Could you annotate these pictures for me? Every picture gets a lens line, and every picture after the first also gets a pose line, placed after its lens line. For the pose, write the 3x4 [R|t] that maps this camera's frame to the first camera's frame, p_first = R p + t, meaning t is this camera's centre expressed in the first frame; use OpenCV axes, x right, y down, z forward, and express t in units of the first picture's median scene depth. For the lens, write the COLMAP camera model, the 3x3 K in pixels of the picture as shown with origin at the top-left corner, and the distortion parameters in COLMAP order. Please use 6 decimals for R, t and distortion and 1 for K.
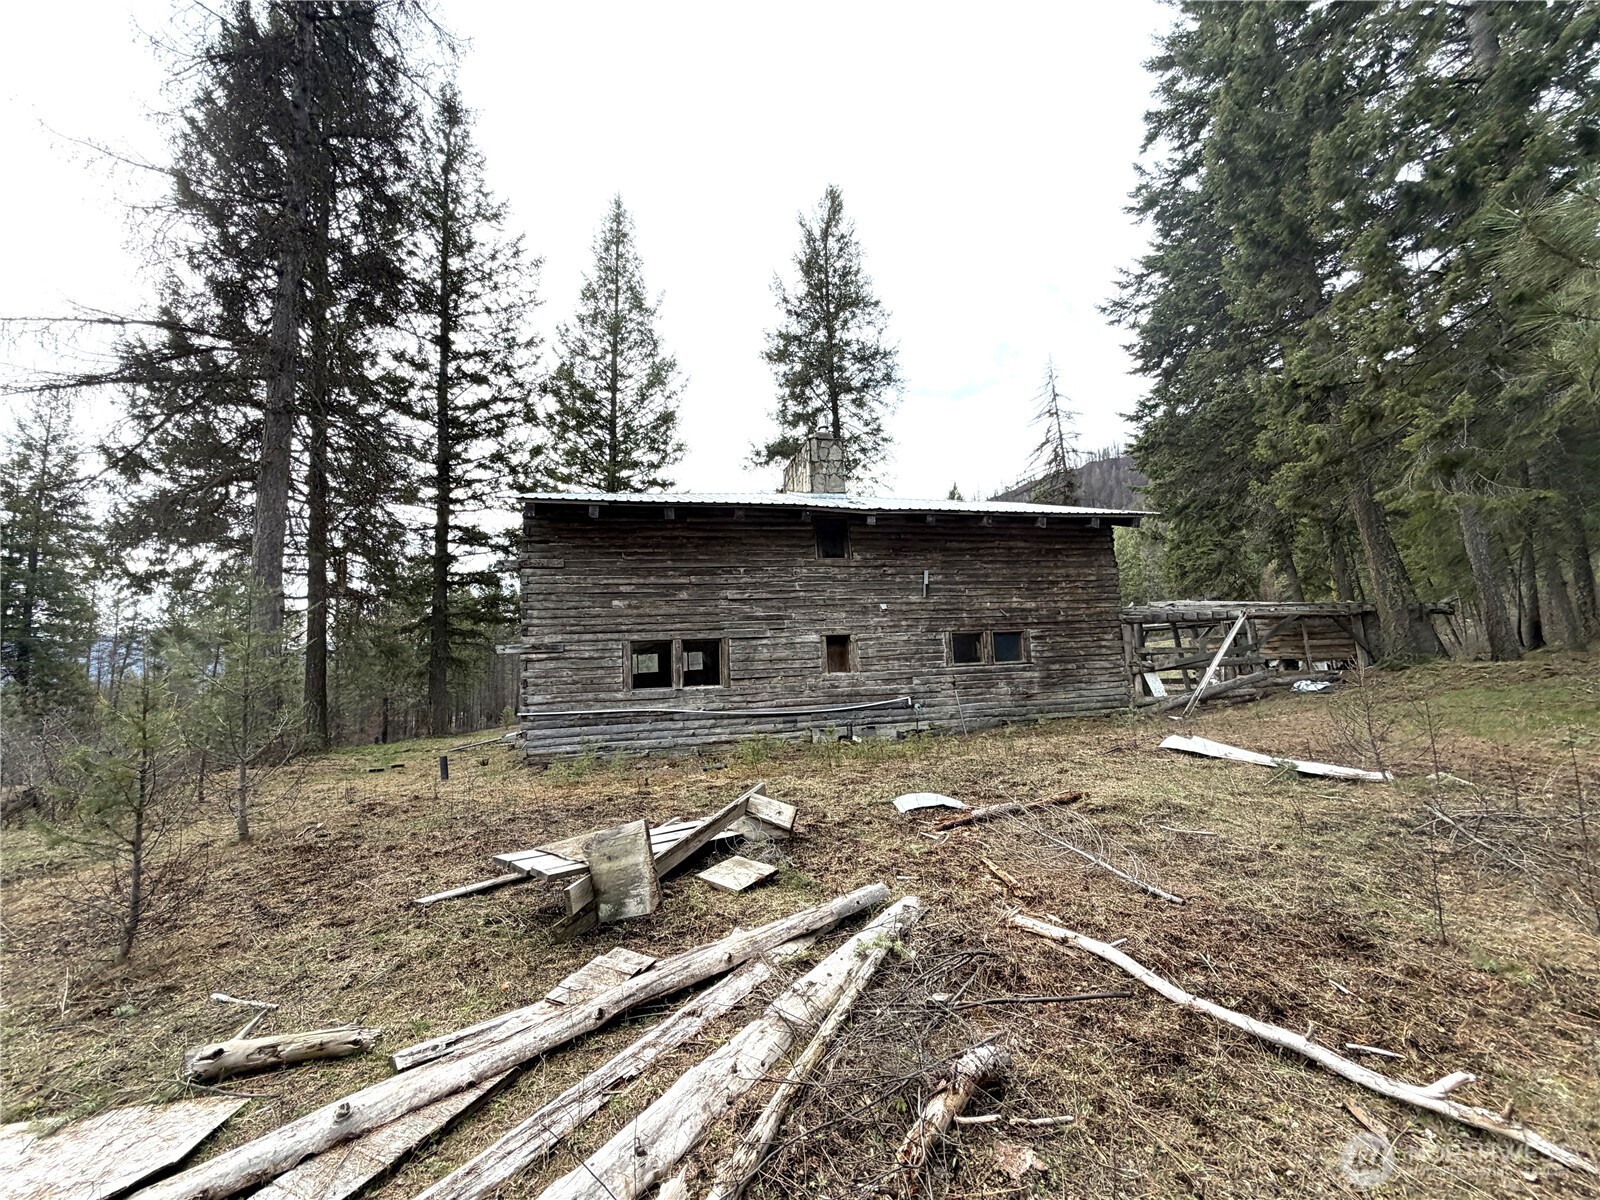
lens RADIAL K [[638.5, 0, 793.4], [0, 638.5, 601.6], [0, 0, 1]] dist [0.000603, 0.000087]
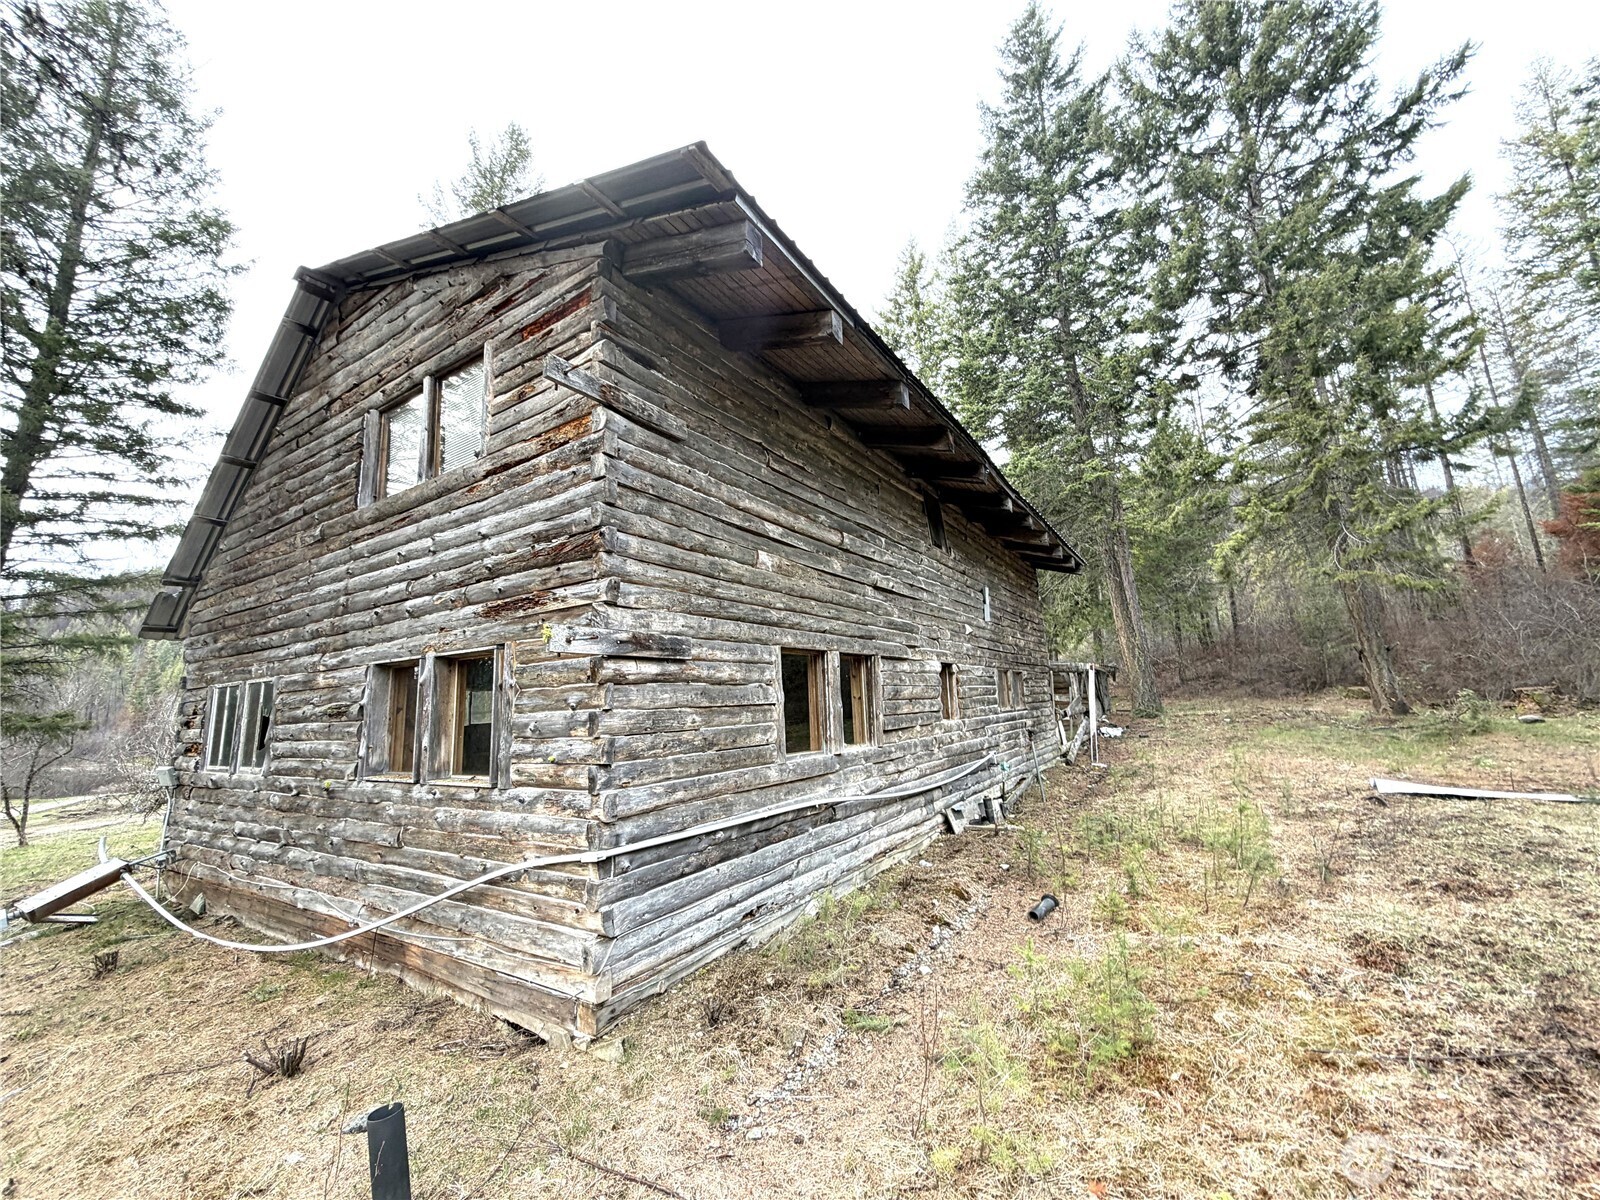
lens RADIAL K [[638.5, 0, 798.6], [0, 638.5, 605.9], [0, 0, 1]] dist [0.000603, 0.000087]
pose [[0.749440, 0.119696, 0.651162, -0.500579], [-0.076484, 0.992589, -0.094429, 0.069100], [-0.657640, 0.020966, 0.753041, 0.611010]]
